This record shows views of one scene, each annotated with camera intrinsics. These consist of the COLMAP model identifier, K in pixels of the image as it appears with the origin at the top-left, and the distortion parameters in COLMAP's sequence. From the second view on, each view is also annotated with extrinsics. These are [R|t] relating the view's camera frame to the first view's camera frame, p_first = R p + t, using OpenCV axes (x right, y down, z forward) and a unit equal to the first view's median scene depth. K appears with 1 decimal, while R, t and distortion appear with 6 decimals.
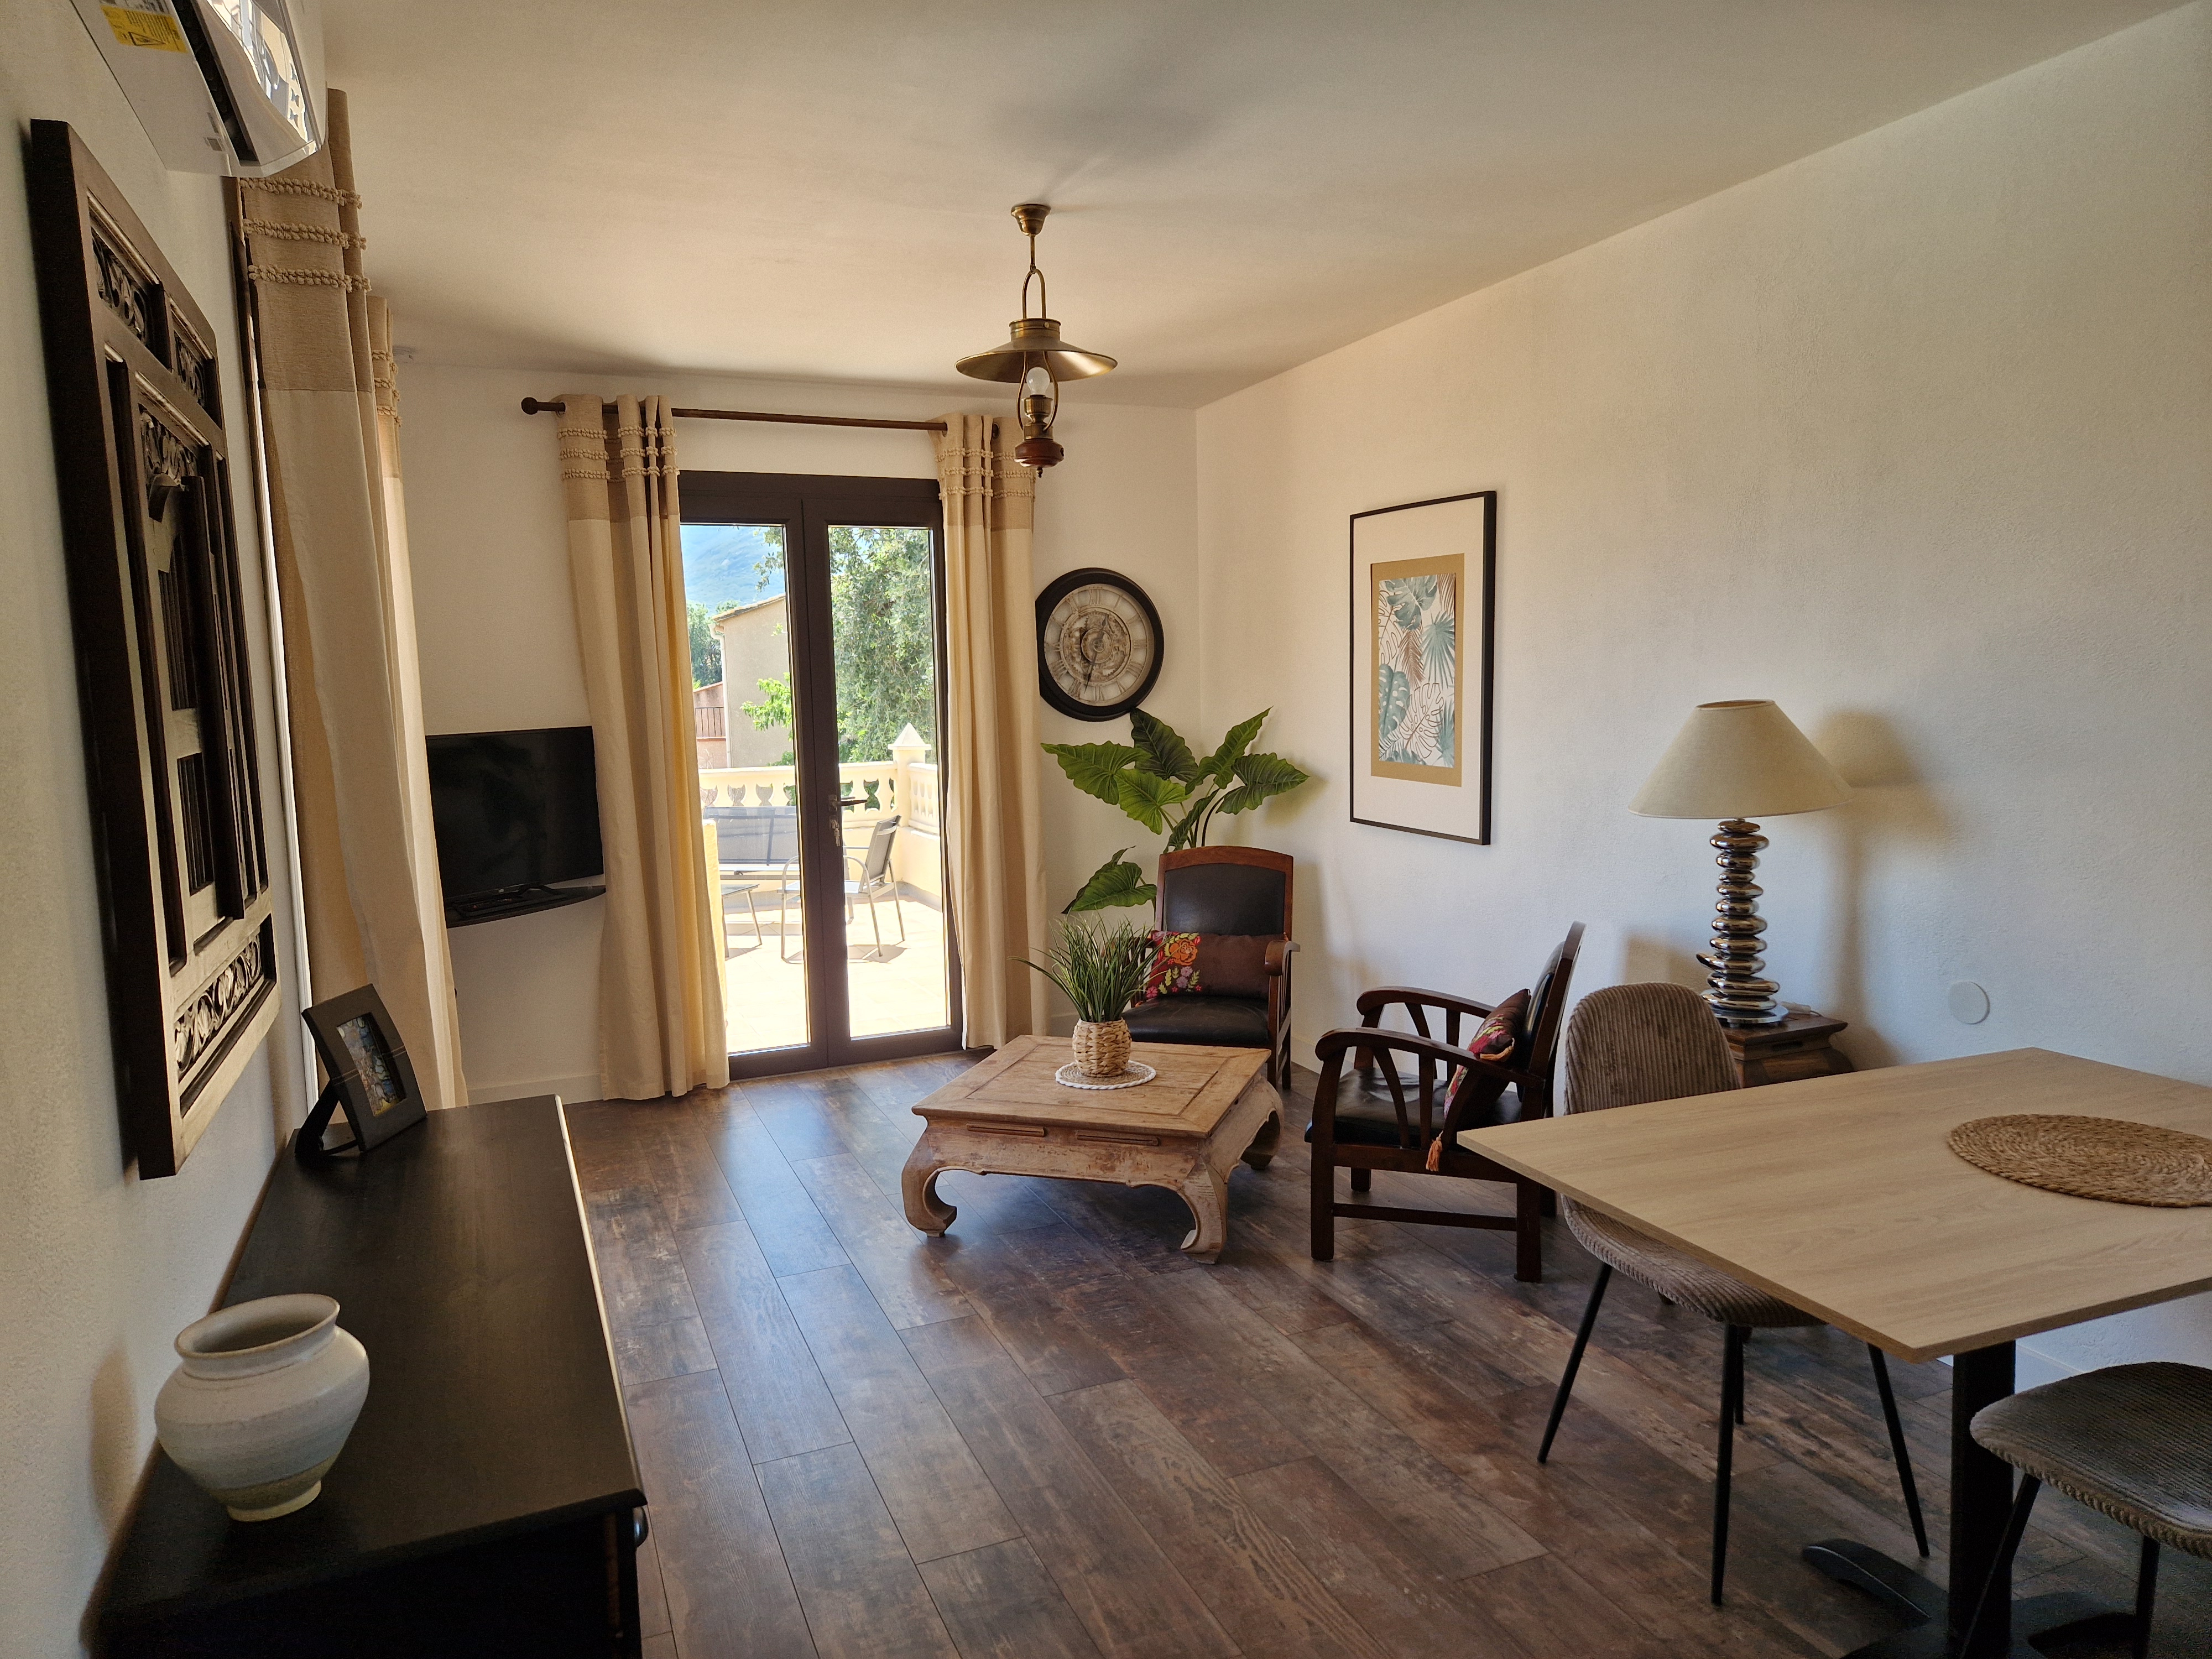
lens RADIAL K [[1484.8, 0, 1106.1], [0, 1484.8, 825.7], [0, 0, 1]] dist [0.000223, -0.001214]
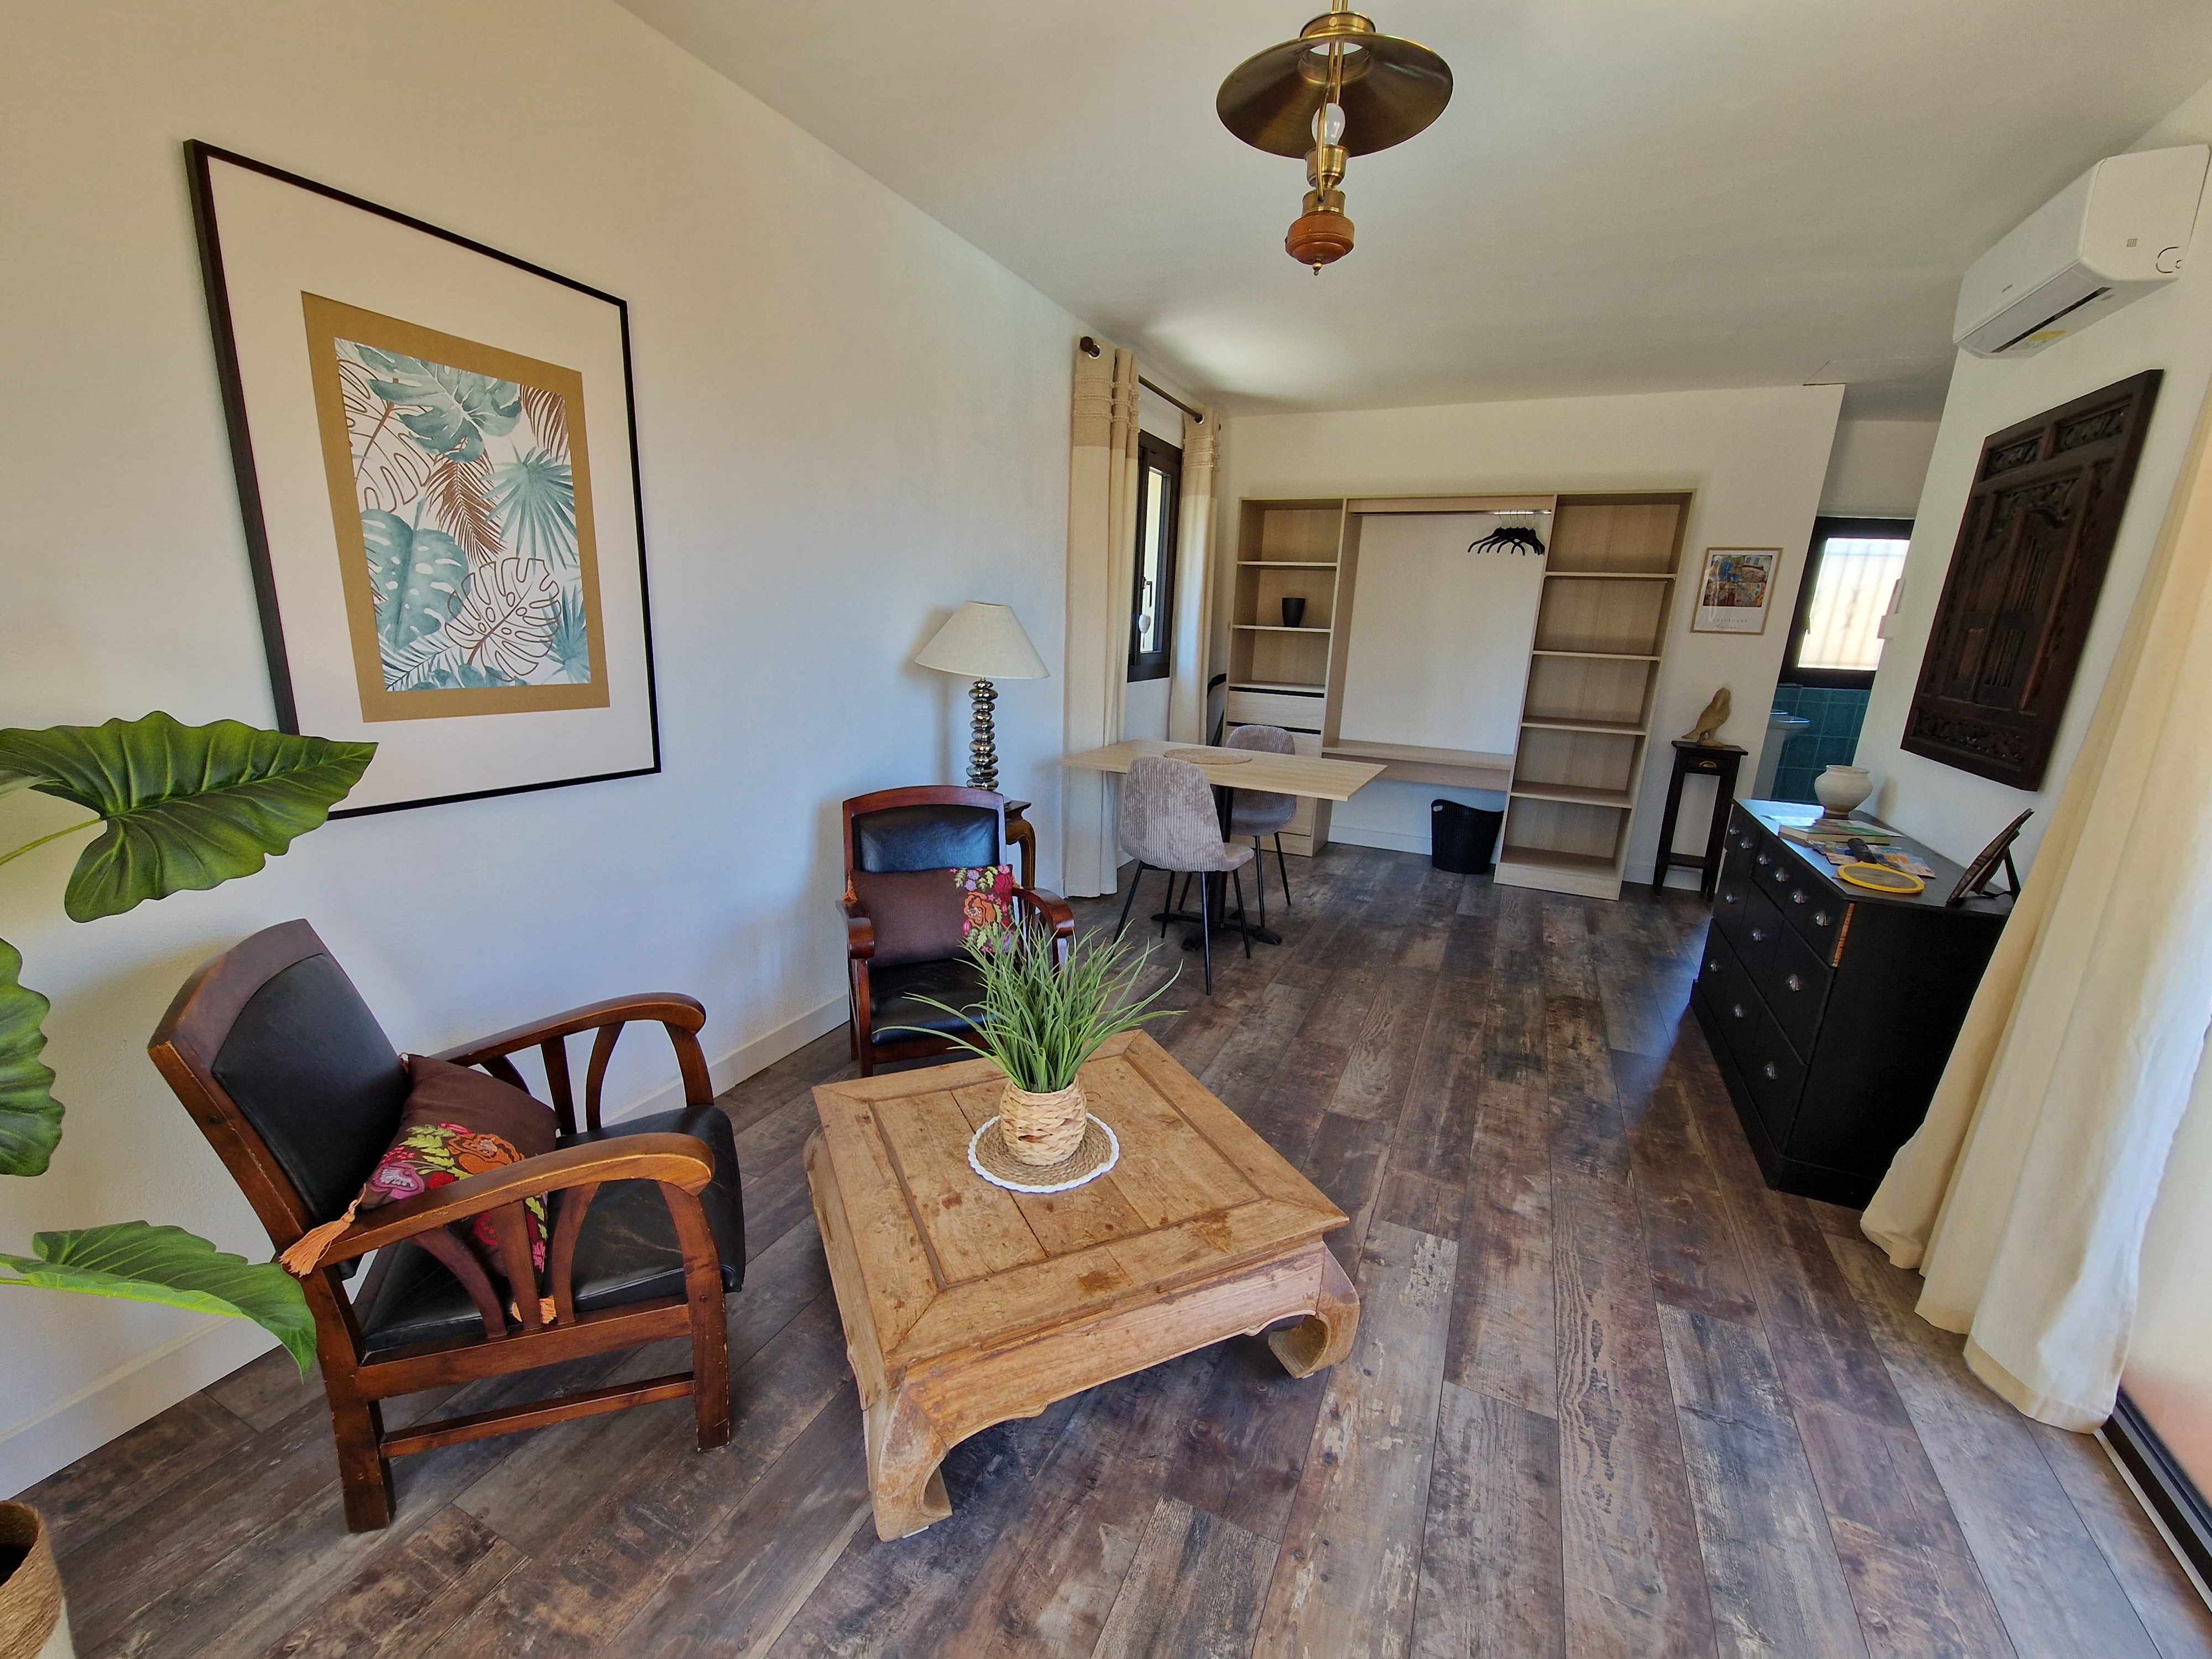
lens RADIAL K [[903.8, 0, 1103.7], [0, 903.8, 839.4], [0, 0, 1]] dist [-0.000516, -0.000119]
pose [[-0.679265, -0.189642, 0.708968, -0.262858], [0.040712, 0.954812, 0.294409, -0.084347], [-0.732763, 0.228846, -0.640849, 1.096625]]
